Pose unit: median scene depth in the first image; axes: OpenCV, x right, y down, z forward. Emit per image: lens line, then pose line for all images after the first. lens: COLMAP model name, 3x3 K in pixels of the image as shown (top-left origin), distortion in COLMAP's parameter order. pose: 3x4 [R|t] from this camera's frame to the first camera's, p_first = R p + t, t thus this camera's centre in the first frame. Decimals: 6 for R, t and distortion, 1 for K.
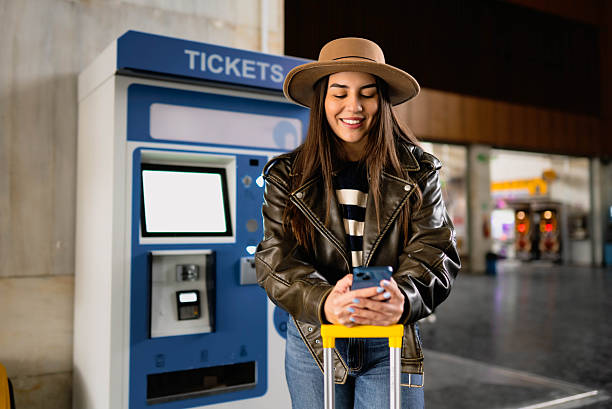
lens RADIAL K [[616.8, 0, 304.1], [0, 616.8, 200.6], [0, 0, 1]] dist [0.005424, 0.023042]
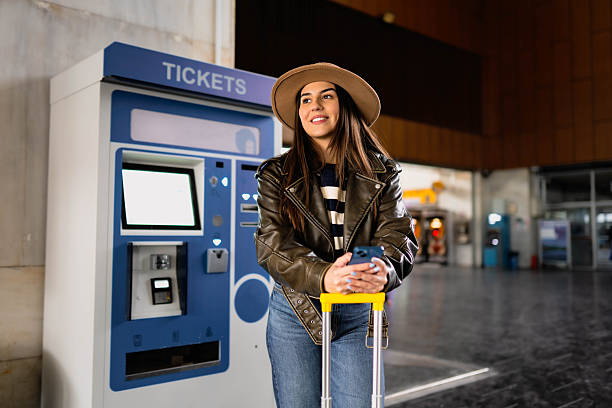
lens RADIAL K [[589.6, 0, 306.0], [0, 589.6, 204.0], [0, 0, 1]] dist [0.005514, 0.015614]
pose [[0.986225, 0.014858, 0.164741, -0.104137], [-0.013909, 0.999879, -0.006914, 0.015586], [-0.164824, 0.004527, 0.986313, -0.089174]]
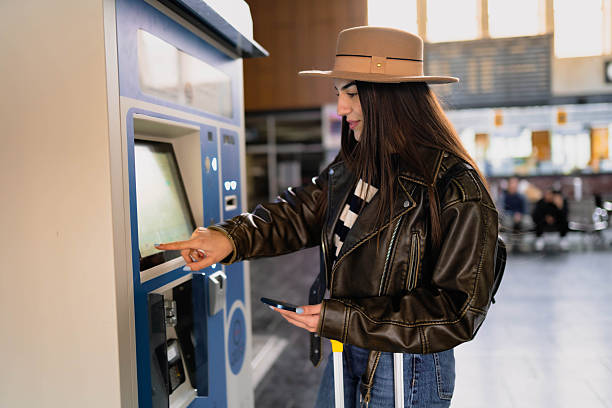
lens RADIAL K [[589.6, 0, 306.0], [0, 589.6, 204.0], [0, 0, 1]] dist [0.005514, 0.015614]
pose [[0.662706, -0.054386, 0.746903, -0.513246], [-0.011243, 0.996525, 0.082538, -0.042949], [-0.748796, -0.063096, 0.659791, 0.493517]]
